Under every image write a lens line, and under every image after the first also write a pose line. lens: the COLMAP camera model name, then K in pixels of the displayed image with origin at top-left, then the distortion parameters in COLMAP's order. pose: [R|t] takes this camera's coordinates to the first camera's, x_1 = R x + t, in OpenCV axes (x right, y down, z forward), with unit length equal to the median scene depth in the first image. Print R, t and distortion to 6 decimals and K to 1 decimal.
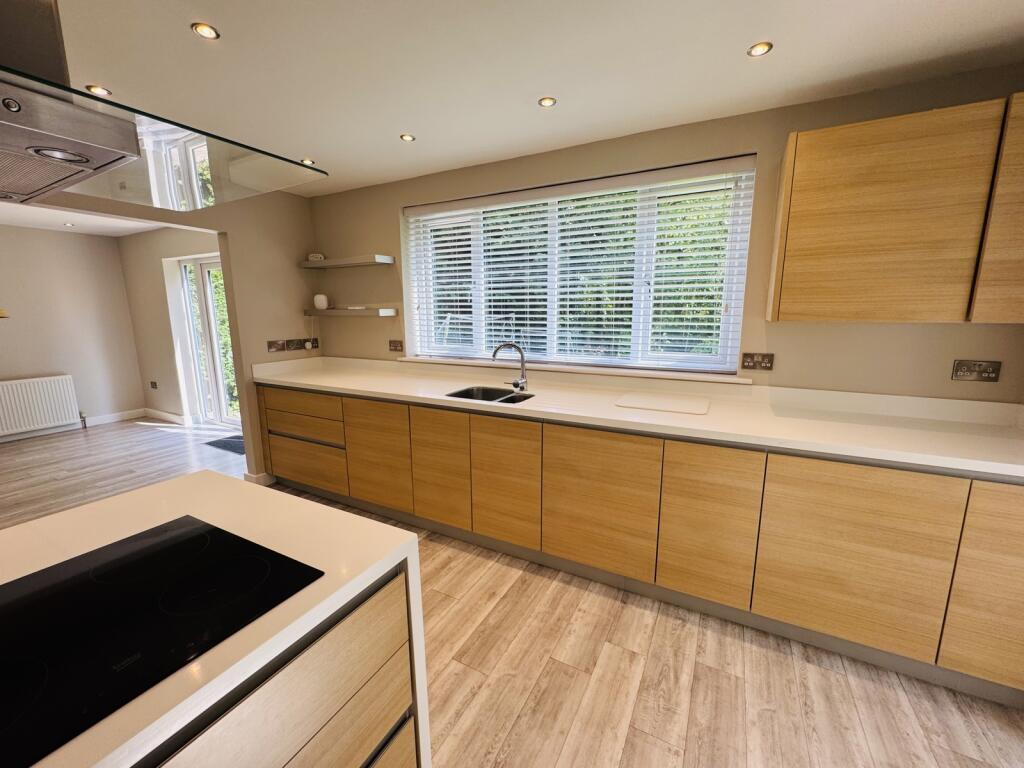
lens RADIAL K [[409.3, 0, 513.0], [0, 409.3, 384.0], [0, 0, 1]] dist [-0.003647, 0.000440]
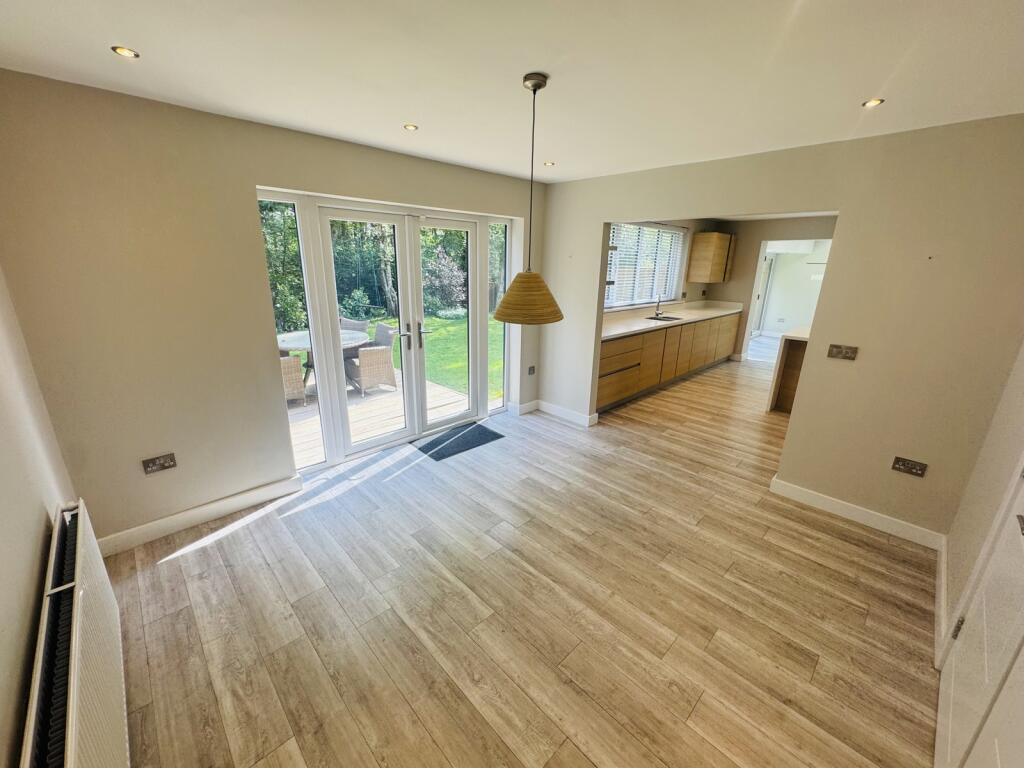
lens RADIAL K [[409.3, 0, 512.6], [0, 409.3, 386.0], [0, 0, 1]] dist [-0.003647, 0.000440]
pose [[0.304118, -0.269848, 0.913616, -2.677519], [0.145606, 0.960940, 0.235357, -0.294836], [-0.941441, 0.061451, 0.331531, 1.154689]]
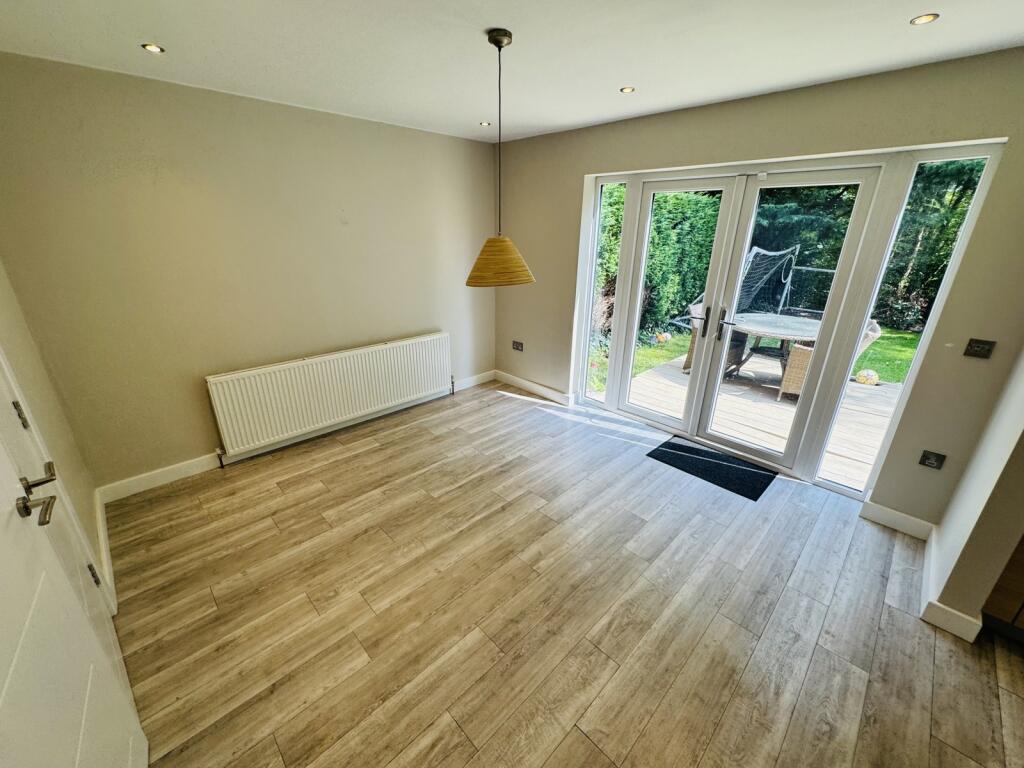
lens RADIAL K [[409.3, 0, 513.8], [0, 409.3, 385.6], [0, 0, 1]] dist [-0.003647, 0.000440]
pose [[0.954734, 0.123137, -0.270776, -1.553253], [-0.068888, 0.977076, 0.201437, -0.191355], [0.289373, -0.173665, 0.941331, 0.550848]]
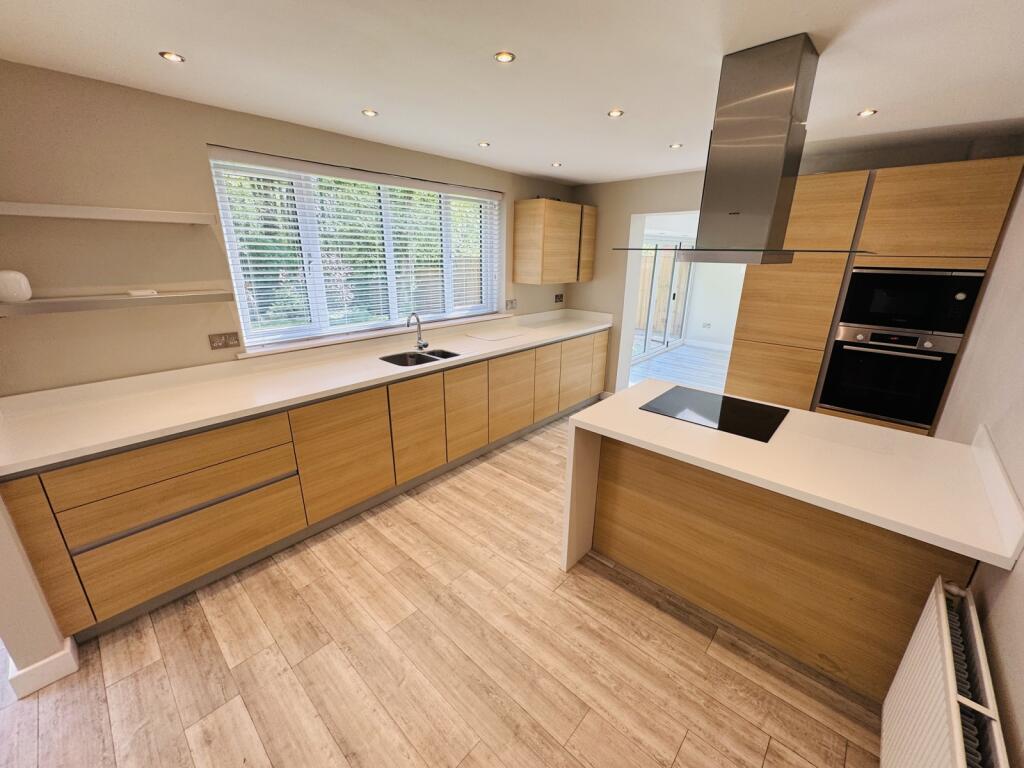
lens RADIAL K [[409.3, 0, 512.3], [0, 409.3, 384.5], [0, 0, 1]] dist [-0.003647, 0.000440]
pose [[0.248496, -0.291095, 0.923858, -1.218936], [0.156050, 0.953347, 0.258413, -0.181081], [-0.955980, 0.079954, 0.282329, 0.442479]]
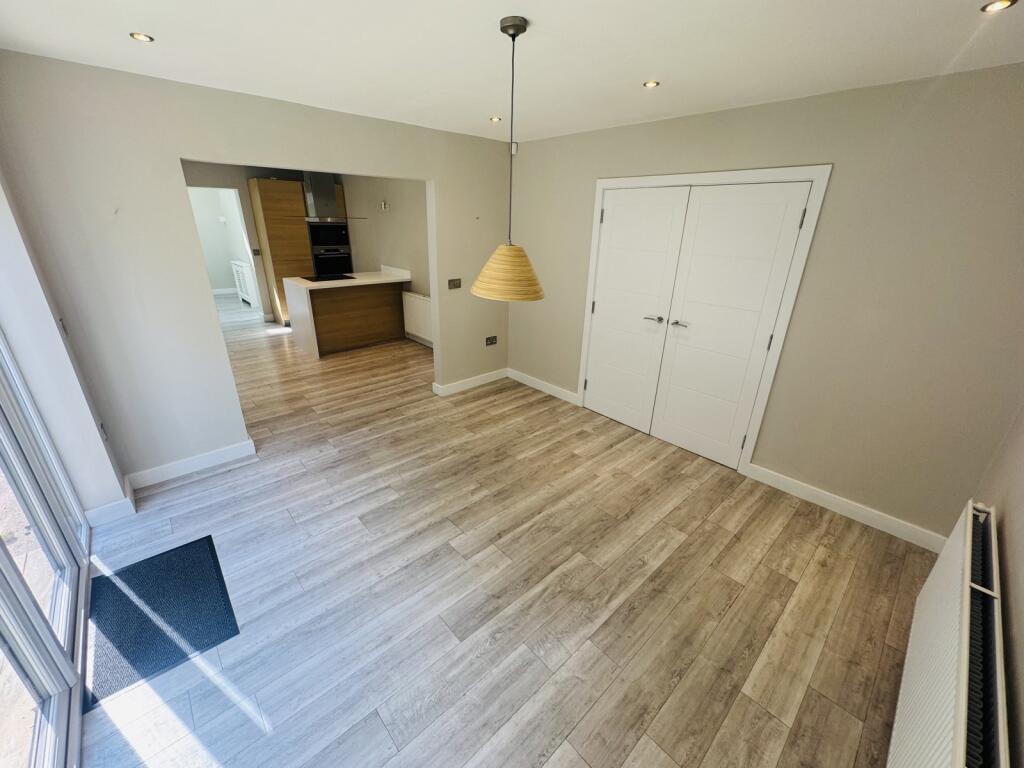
lens RADIAL K [[409.3, 0, 513.9], [0, 409.3, 380.5], [0, 0, 1]] dist [-0.003647, 0.000440]
pose [[-0.944138, -0.136478, 0.299961, -2.123338], [0.038330, 0.858560, 0.511278, -0.496560], [-0.327312, 0.494214, -0.805369, 2.137473]]
